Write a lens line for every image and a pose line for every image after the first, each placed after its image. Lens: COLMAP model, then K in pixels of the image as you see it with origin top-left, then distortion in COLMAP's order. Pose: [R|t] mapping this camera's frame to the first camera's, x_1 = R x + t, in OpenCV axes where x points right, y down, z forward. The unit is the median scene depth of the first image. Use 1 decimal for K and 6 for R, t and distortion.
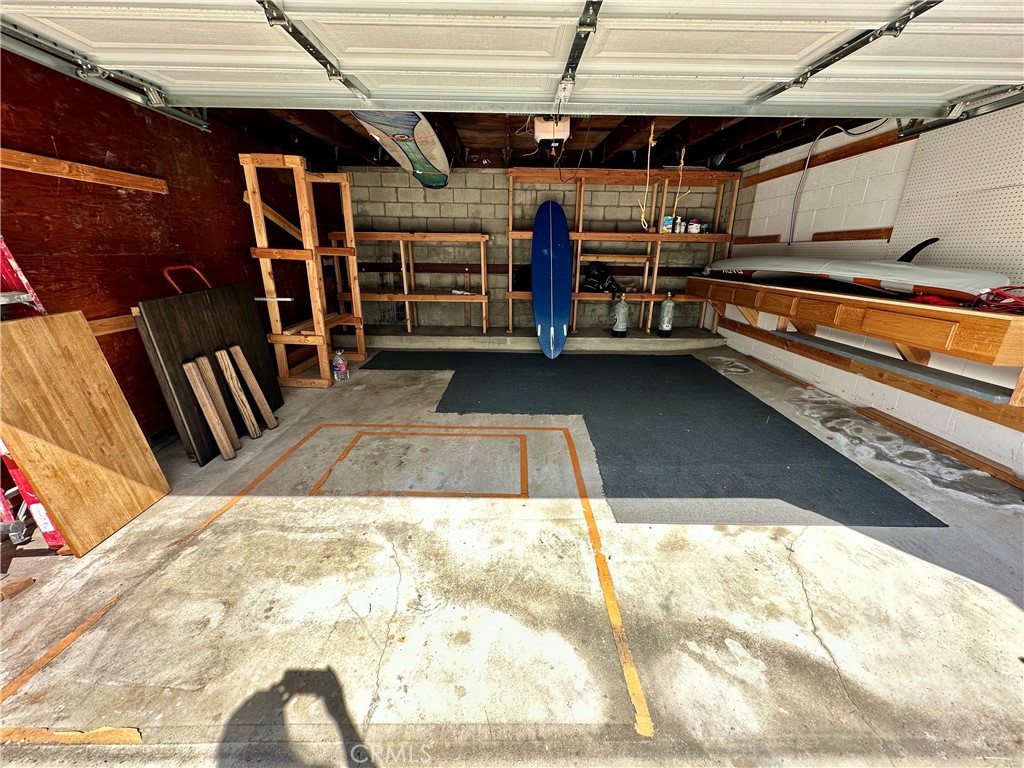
lens RADIAL K [[407.7, 0, 512.8], [0, 407.7, 386.3], [0, 0, 1]] dist [-0.004170, 0.001172]
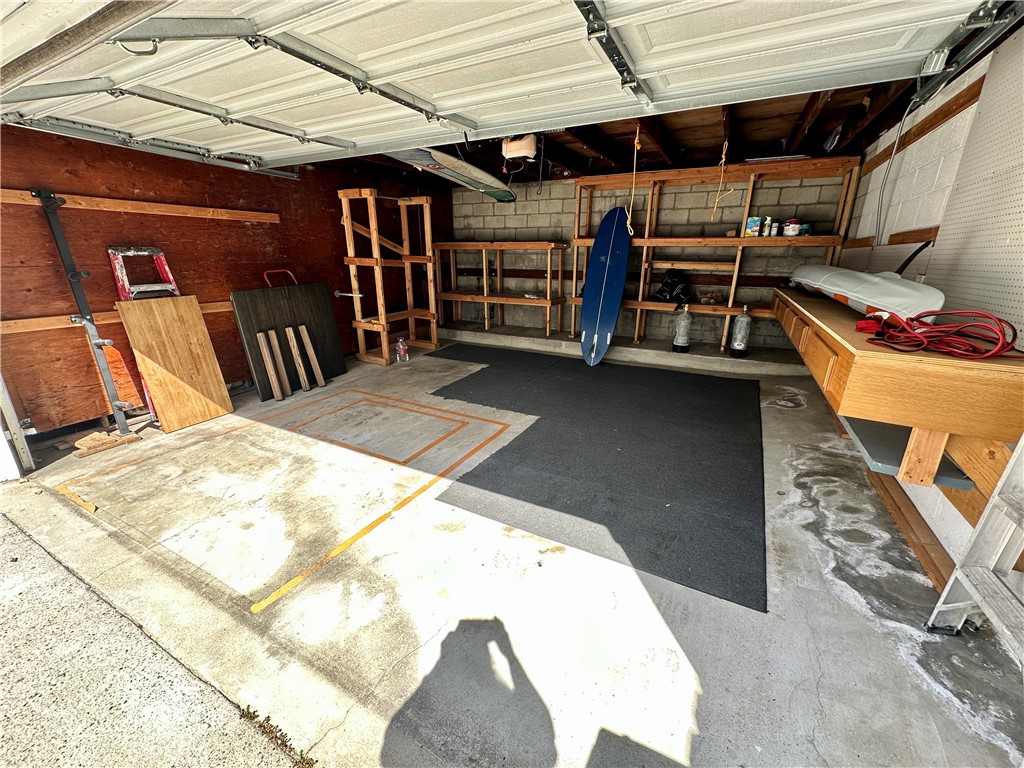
lens RADIAL K [[407.7, 0, 513.8], [0, 407.7, 387.4], [0, 0, 1]] dist [-0.004170, 0.001172]
pose [[0.884712, 0.137693, -0.445337, 0.685505], [-0.141930, 0.989586, 0.024008, -0.023854], [0.444005, 0.041966, 0.895041, 0.050924]]
